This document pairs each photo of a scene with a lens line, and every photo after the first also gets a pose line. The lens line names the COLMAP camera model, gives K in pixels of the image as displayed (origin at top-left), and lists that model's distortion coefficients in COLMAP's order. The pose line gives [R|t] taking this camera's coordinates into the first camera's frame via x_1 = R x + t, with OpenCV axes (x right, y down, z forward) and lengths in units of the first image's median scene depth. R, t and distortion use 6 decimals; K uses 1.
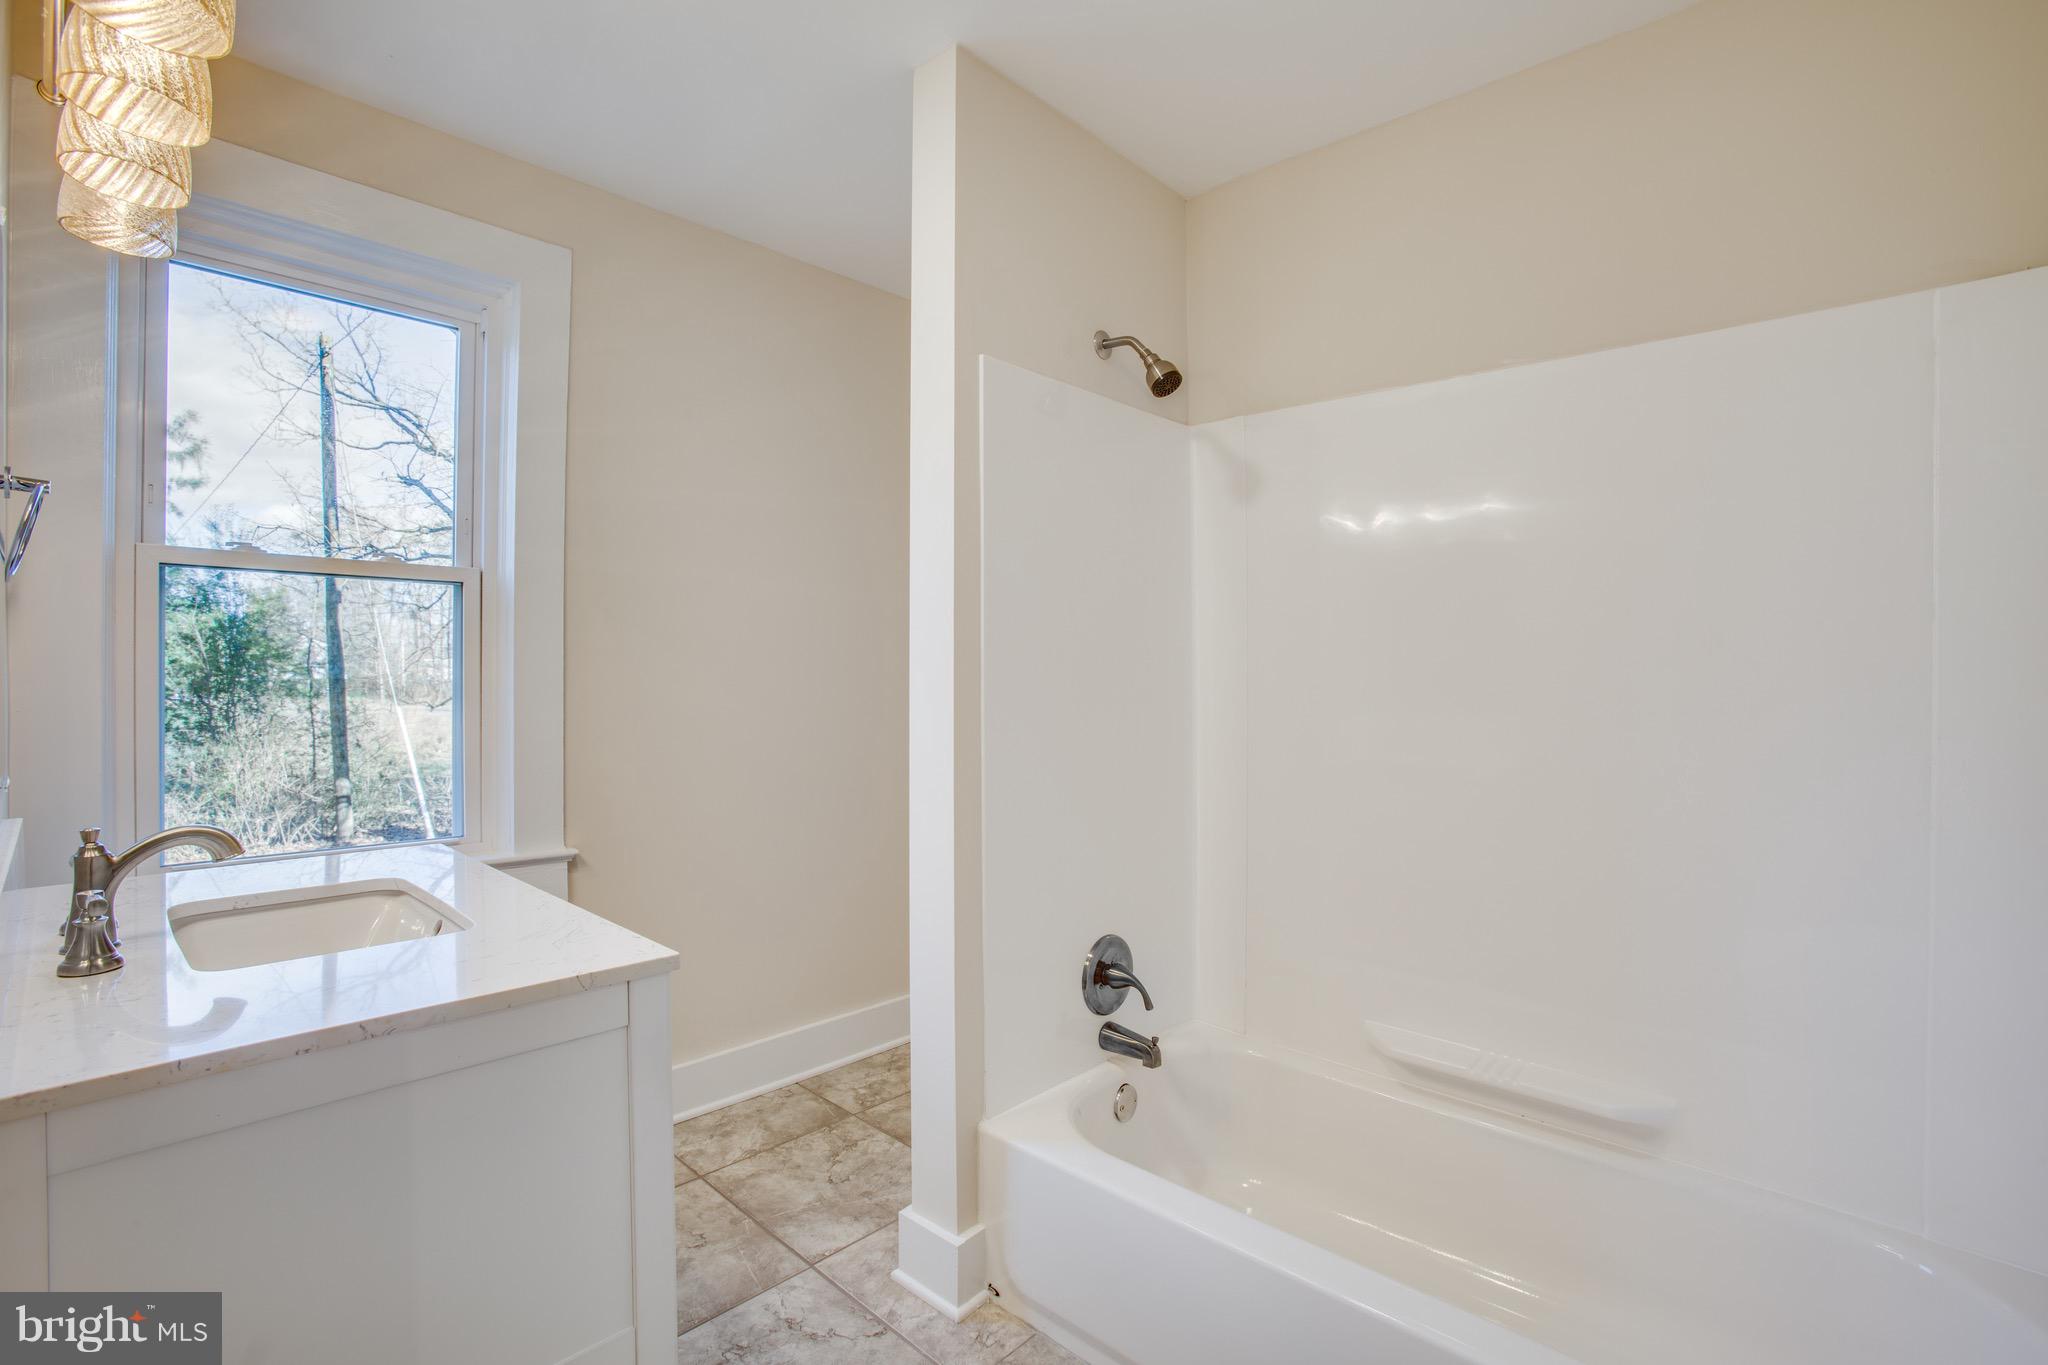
lens RADIAL K [[936.6, 0, 1003.0], [0, 936.6, 681.2], [0, 0, 1]] dist [-0.047409, 0.015014]
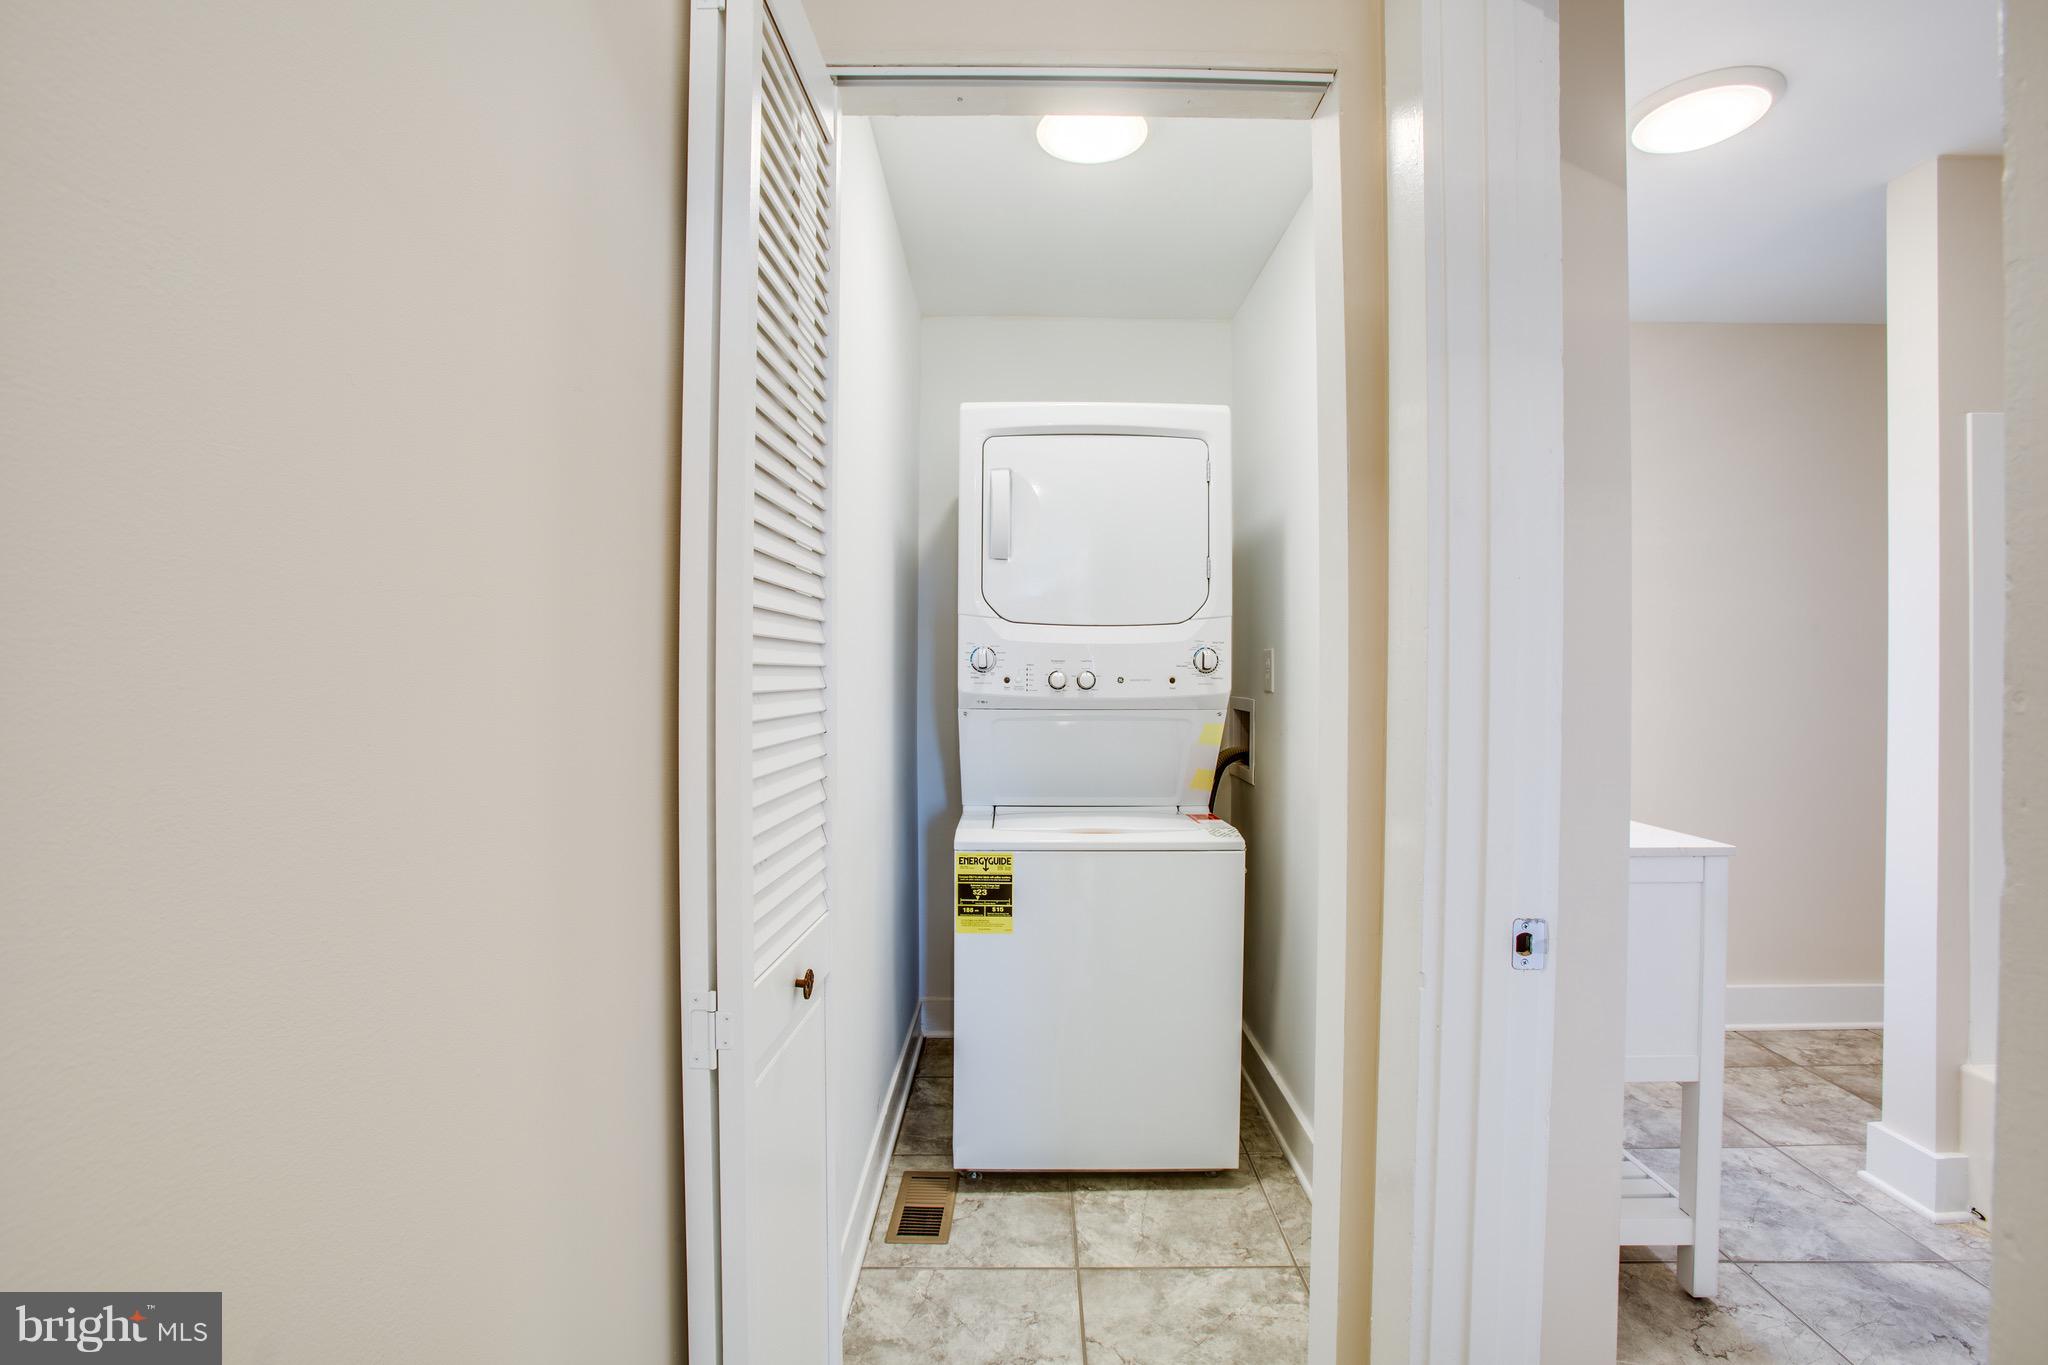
lens RADIAL K [[936.6, 0, 1003.0], [0, 936.6, 681.2], [0, 0, 1]] dist [-0.047409, 0.015014]
pose [[0.680650, 0.003929, -0.732598, -0.015039], [-0.003850, 0.999991, 0.001785, -0.009025], [0.732599, 0.001606, 0.680659, -0.594114]]
